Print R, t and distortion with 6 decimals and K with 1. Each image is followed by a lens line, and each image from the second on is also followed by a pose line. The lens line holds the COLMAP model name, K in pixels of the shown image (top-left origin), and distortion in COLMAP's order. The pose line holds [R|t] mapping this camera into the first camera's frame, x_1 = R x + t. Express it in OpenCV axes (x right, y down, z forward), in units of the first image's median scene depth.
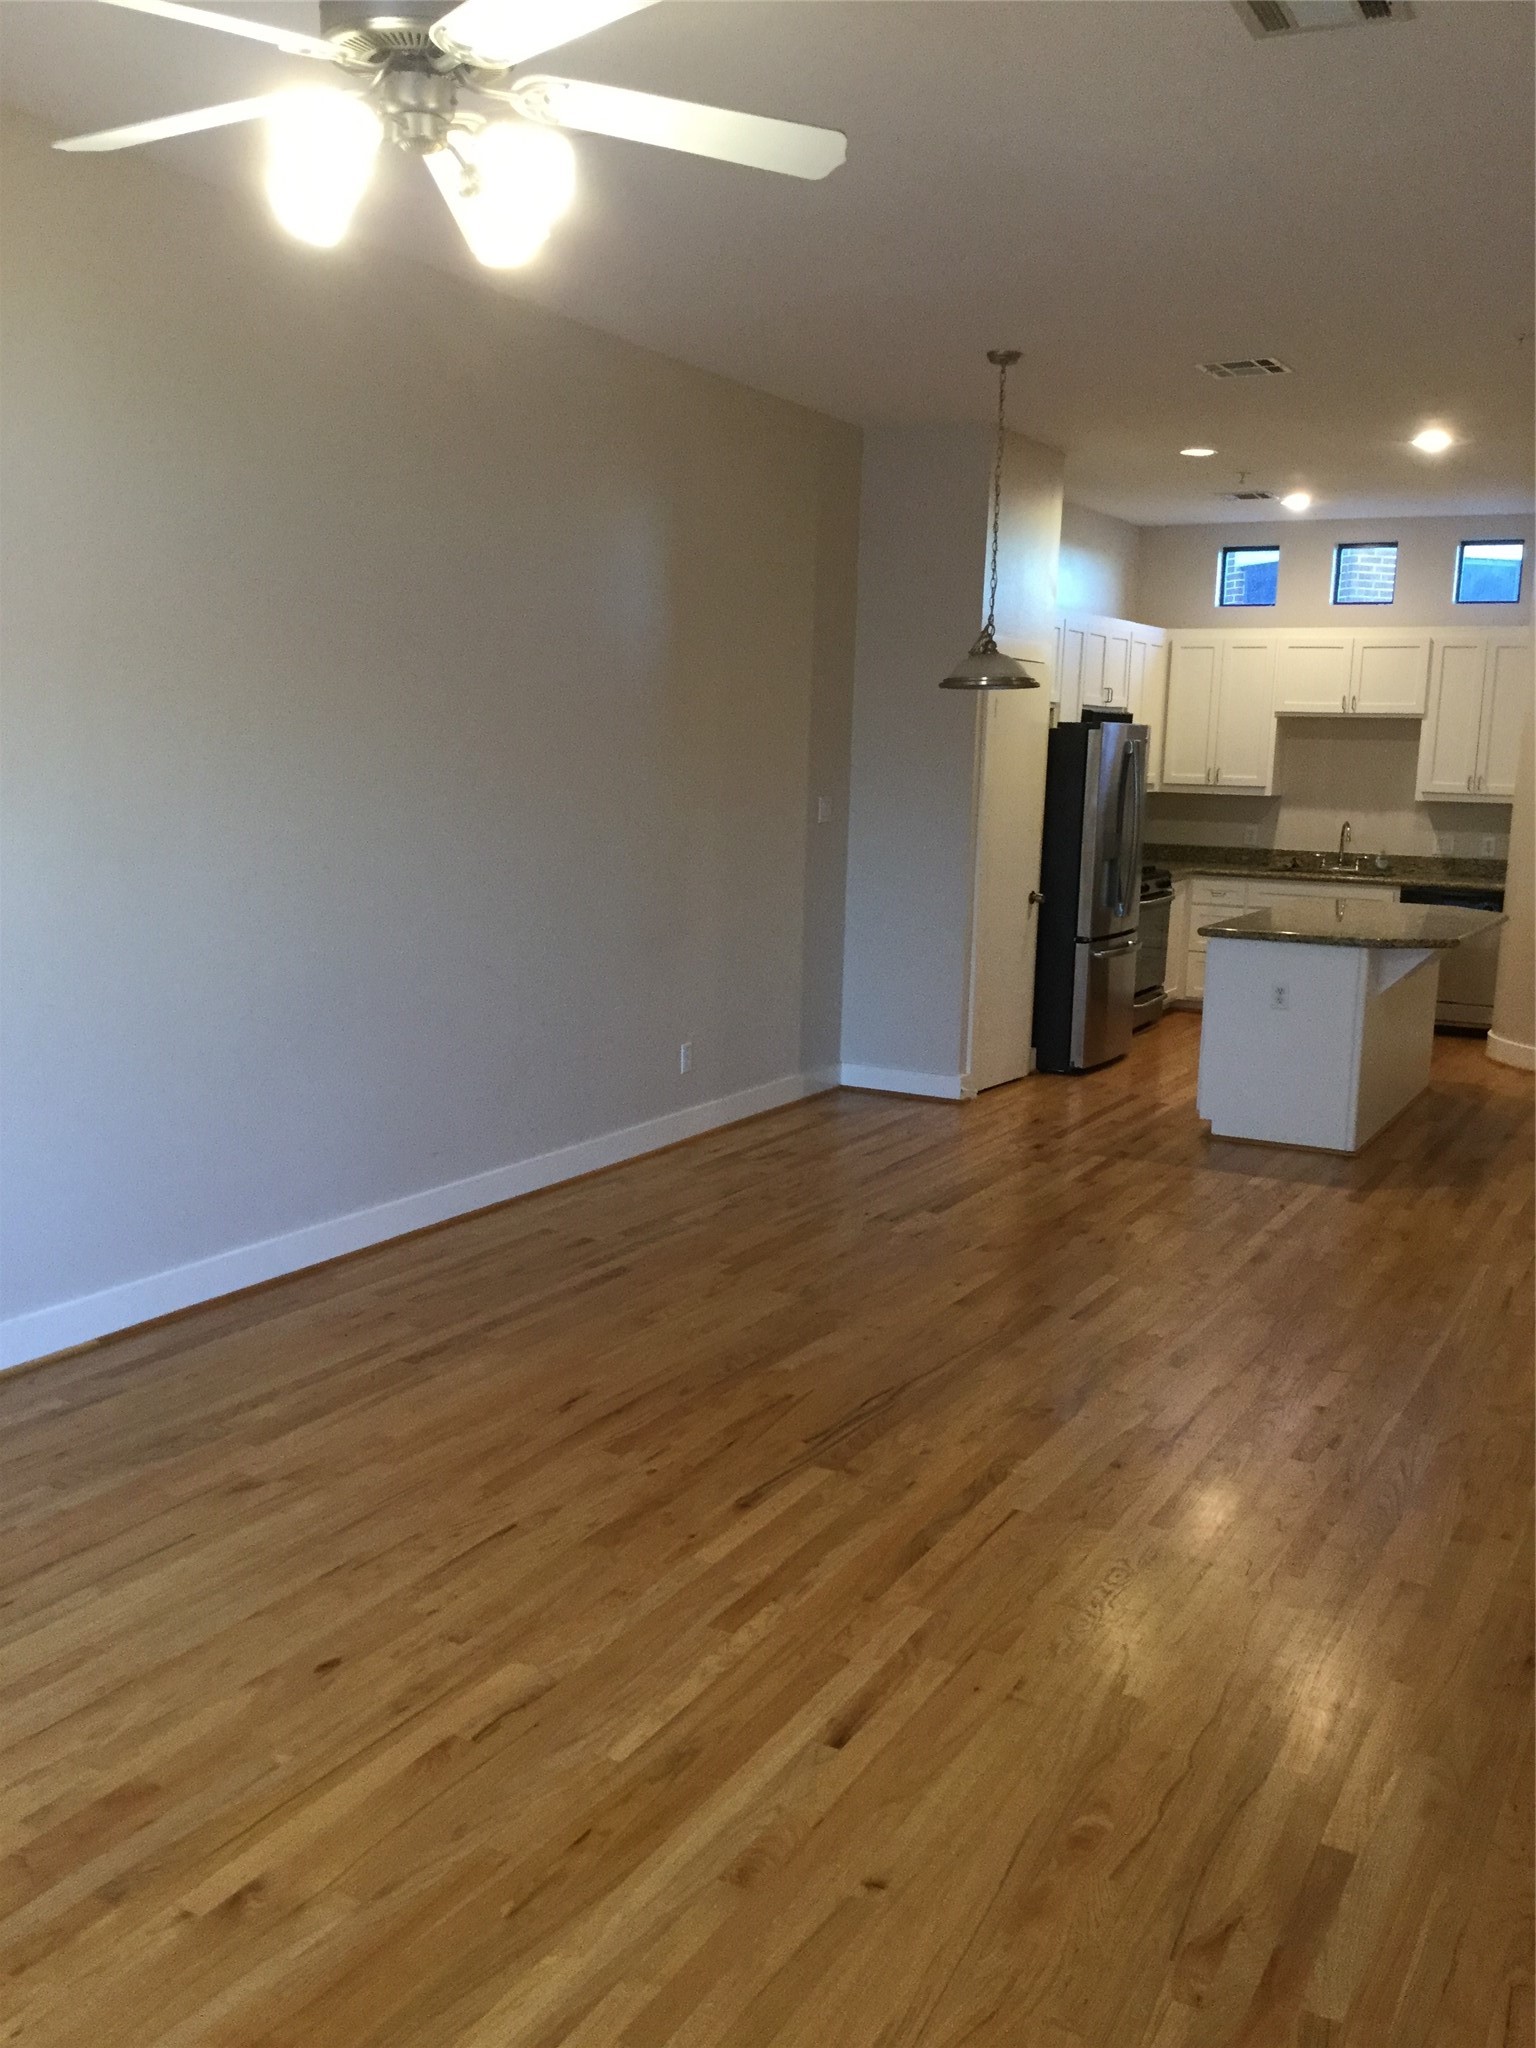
lens RADIAL K [[1837.1, 0, 762.8], [0, 1837.1, 1022.3], [0, 0, 1]] dist [0.081860, -0.028848]
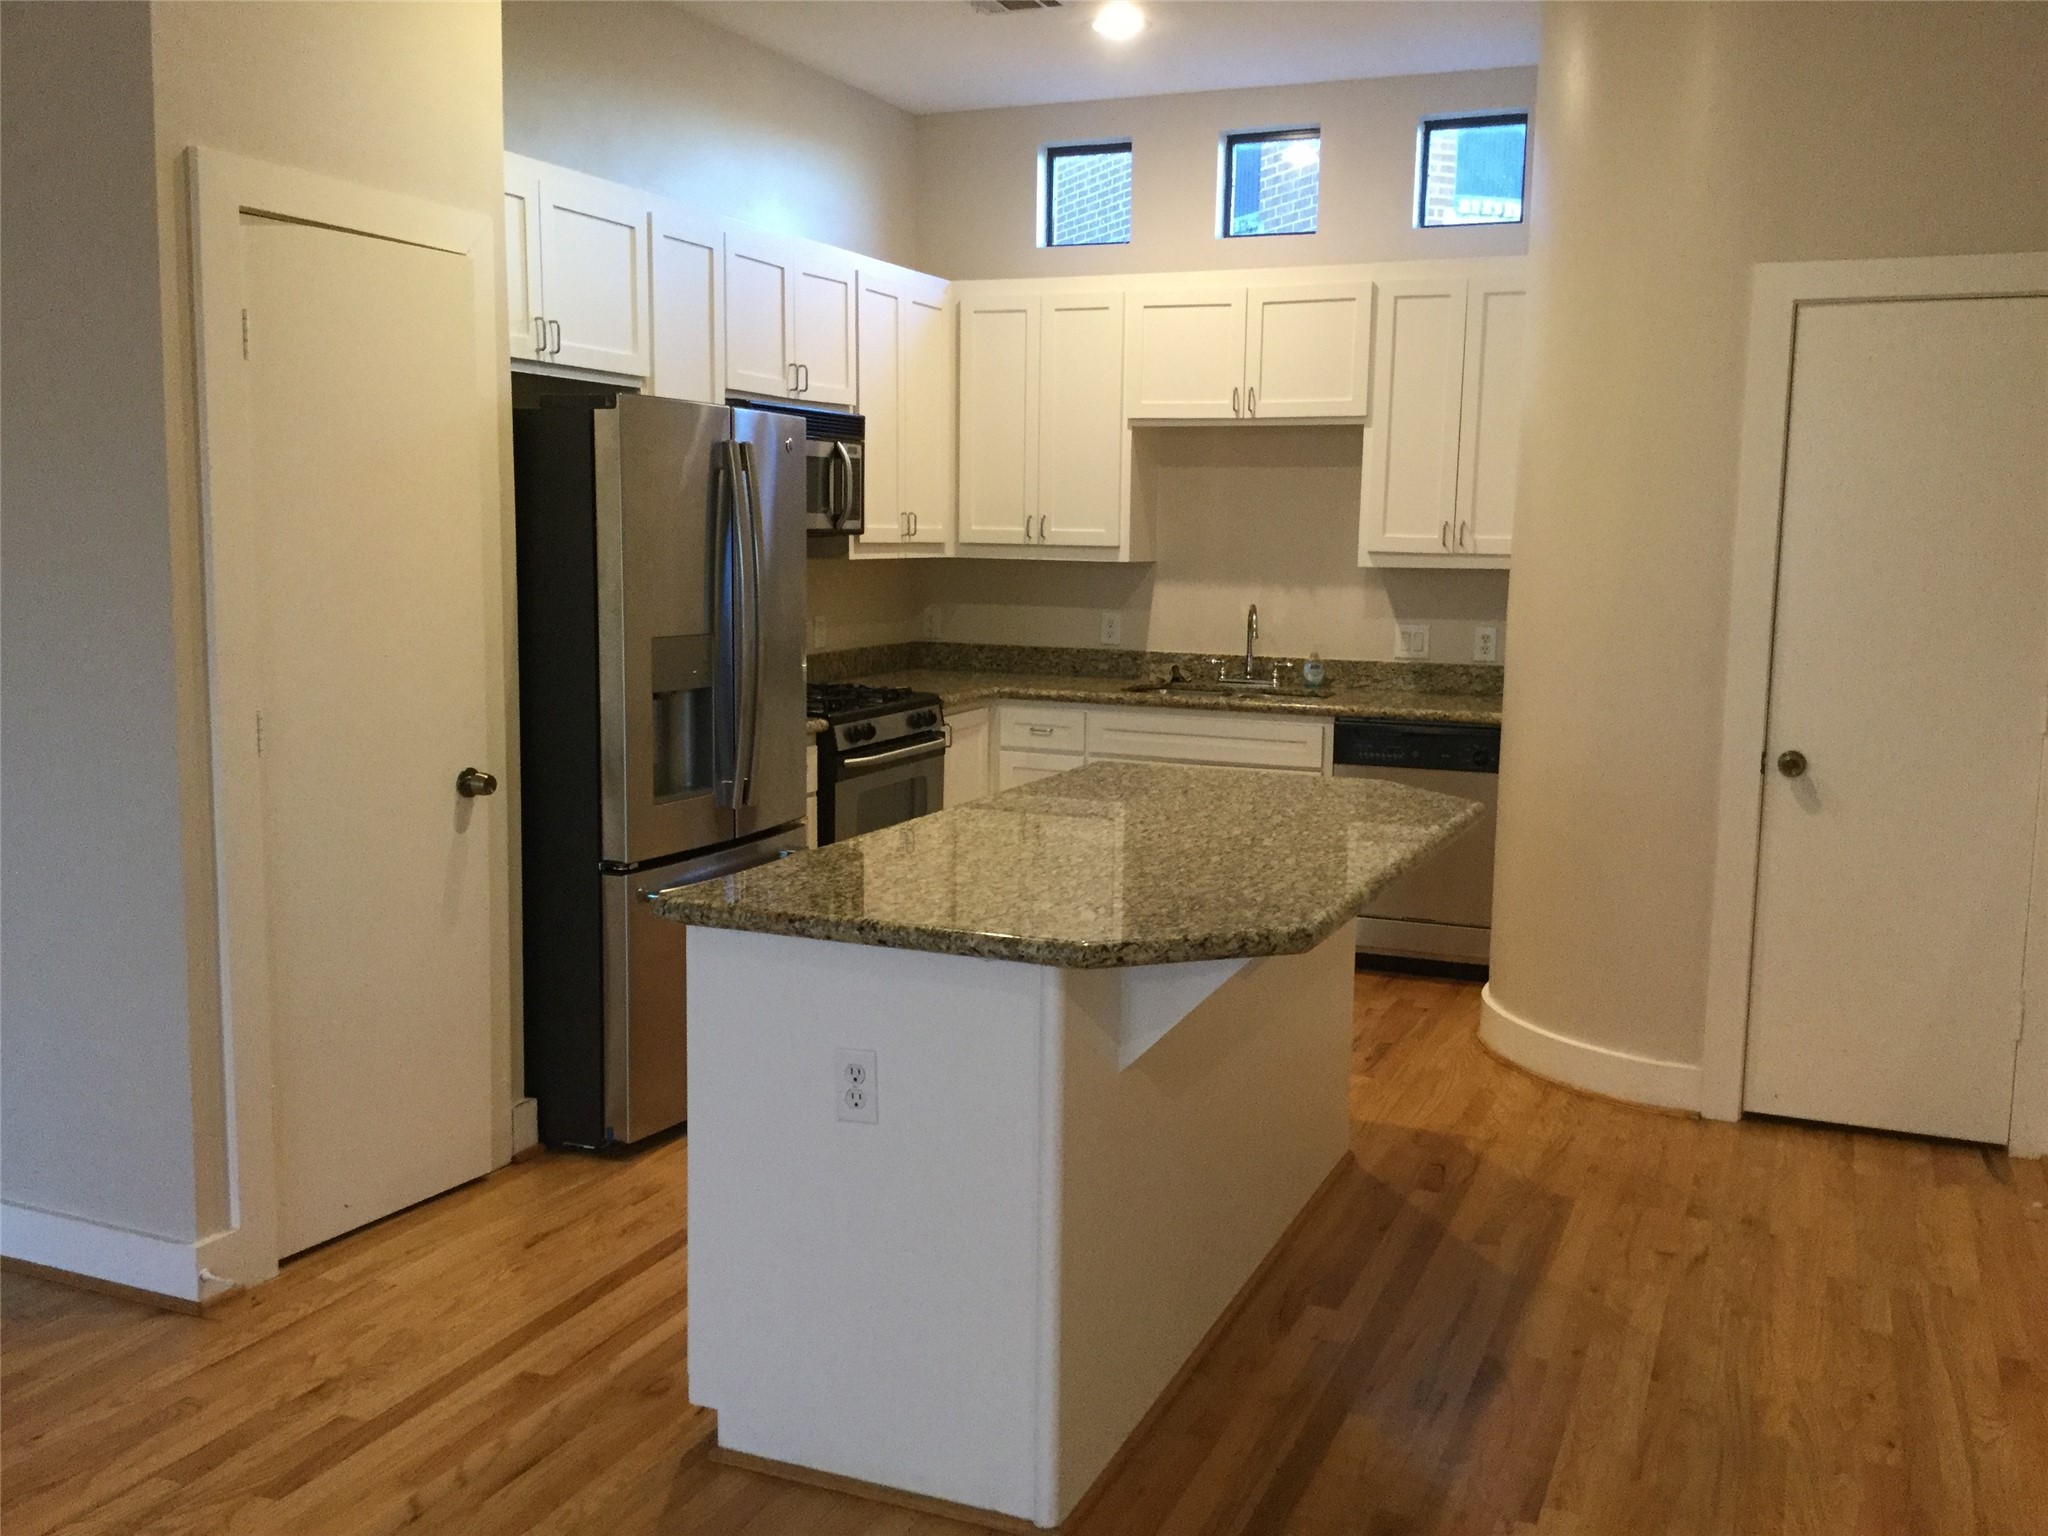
lens RADIAL K [[1837.1, 0, 1026.7], [0, 1837.1, 769.8], [0, 0, 1]] dist [0.081860, -0.028848]
pose [[0.995555, -0.023418, 0.091220, 0.192309], [0.025270, 0.999496, -0.019196, -0.047282], [-0.090724, 0.021416, 0.995646, 0.433789]]
